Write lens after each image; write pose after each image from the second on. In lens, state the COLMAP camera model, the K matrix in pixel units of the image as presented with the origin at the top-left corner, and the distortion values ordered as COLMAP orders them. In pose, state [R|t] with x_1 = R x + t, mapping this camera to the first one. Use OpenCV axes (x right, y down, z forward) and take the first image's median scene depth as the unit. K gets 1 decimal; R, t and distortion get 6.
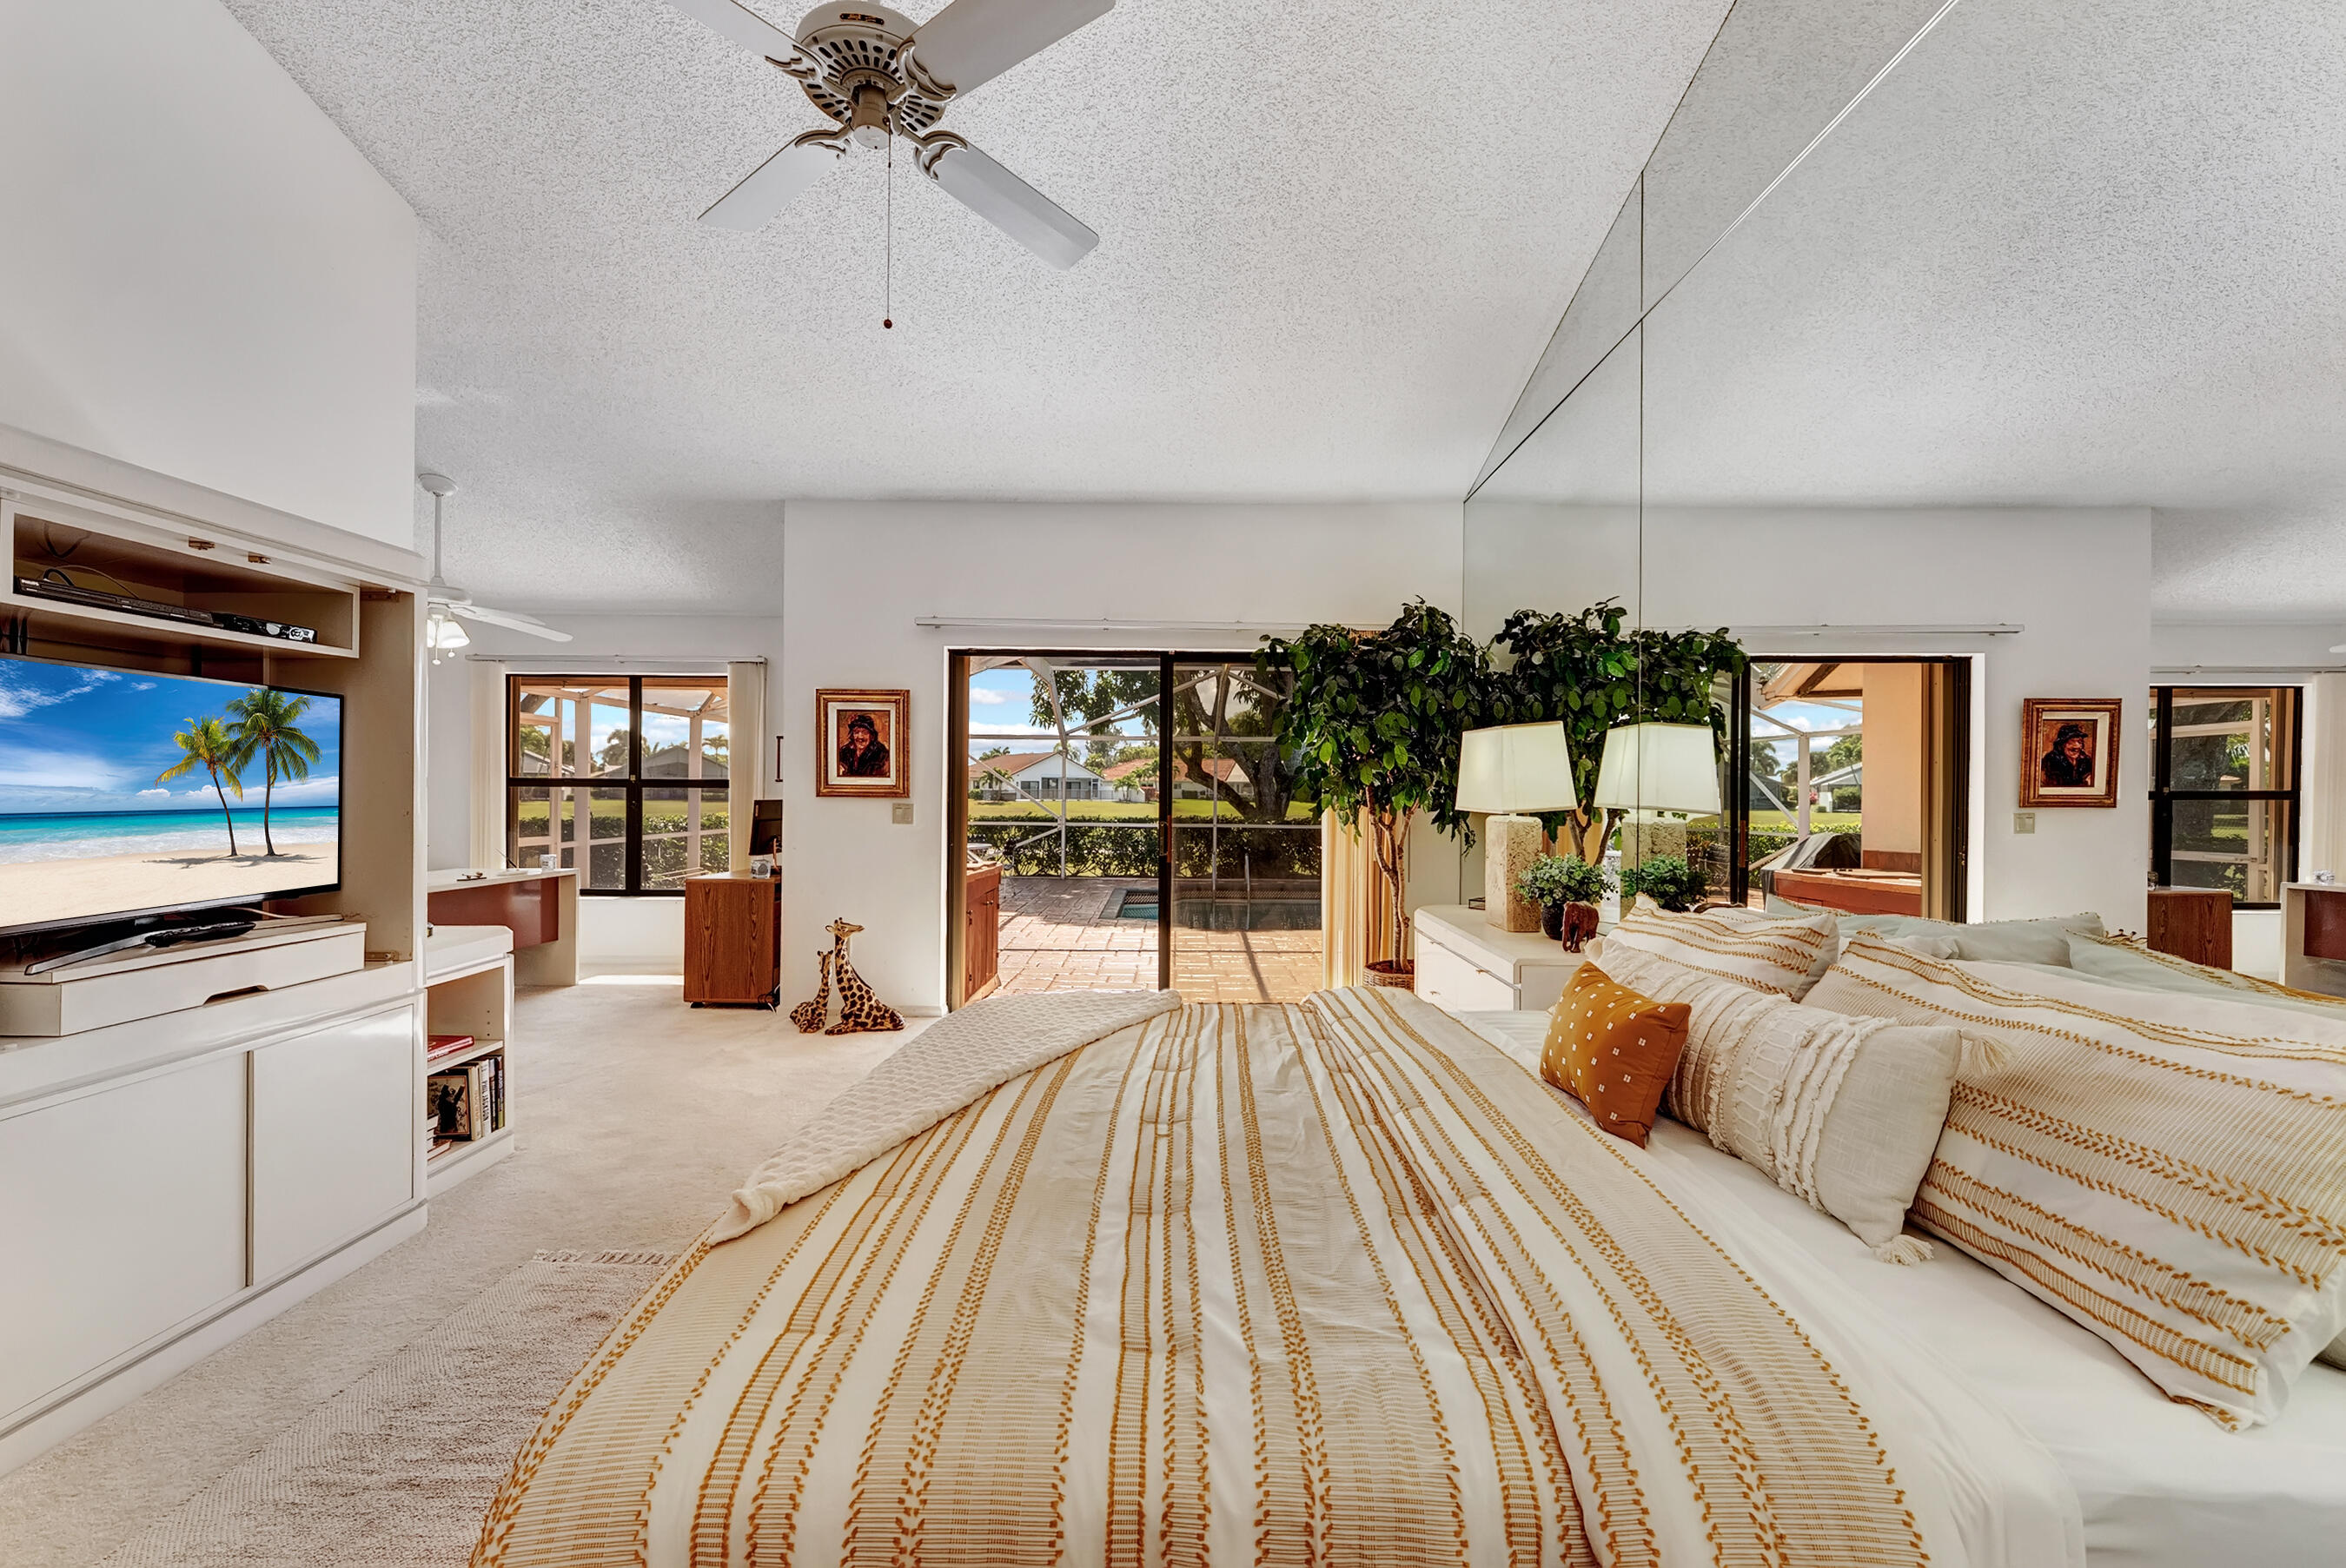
lens RADIAL K [[957.7, 0, 1175.3], [0, 957.7, 794.7], [0, 0, 1]] dist [0.000433, 0.000659]
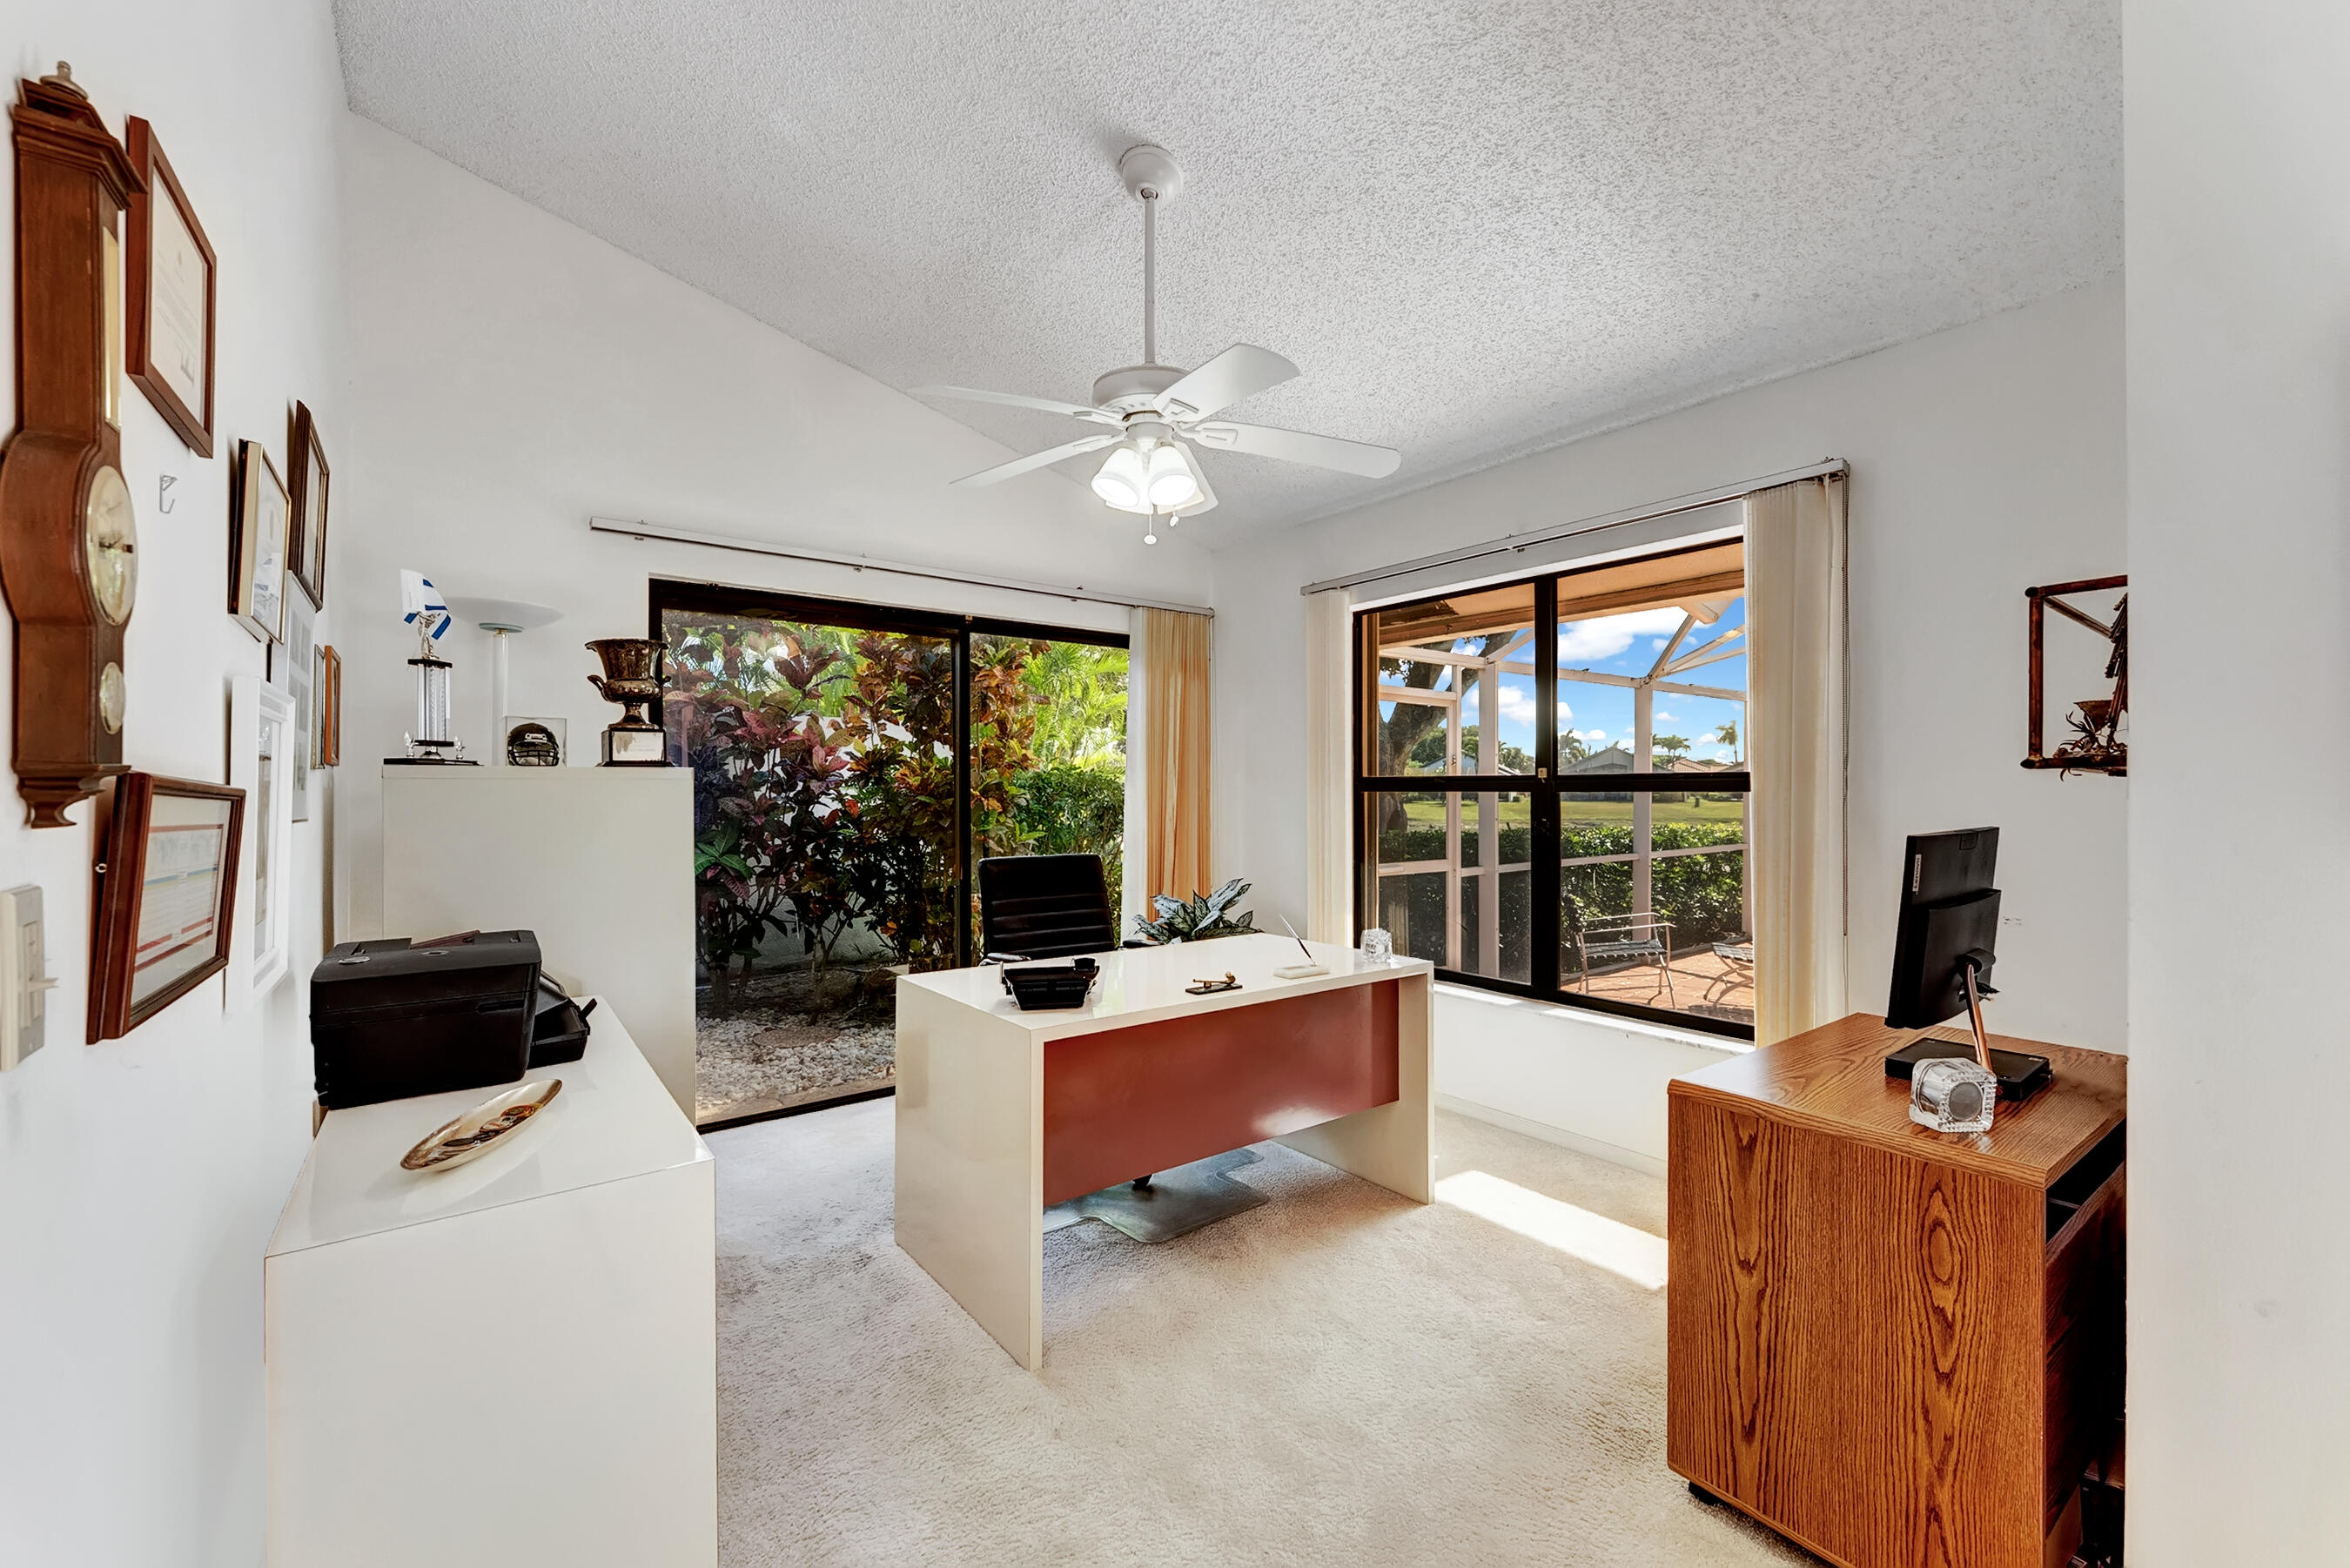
lens RADIAL K [[959.3, 0, 1179.2], [0, 959.3, 785.7], [0, 0, 1]] dist [0.000433, 0.000659]
pose [[0.619500, -0.011580, -0.784911, -0.277985], [0.003614, 0.999923, -0.011900, -0.005176], [0.784988, 0.004535, 0.619494, 0.519399]]
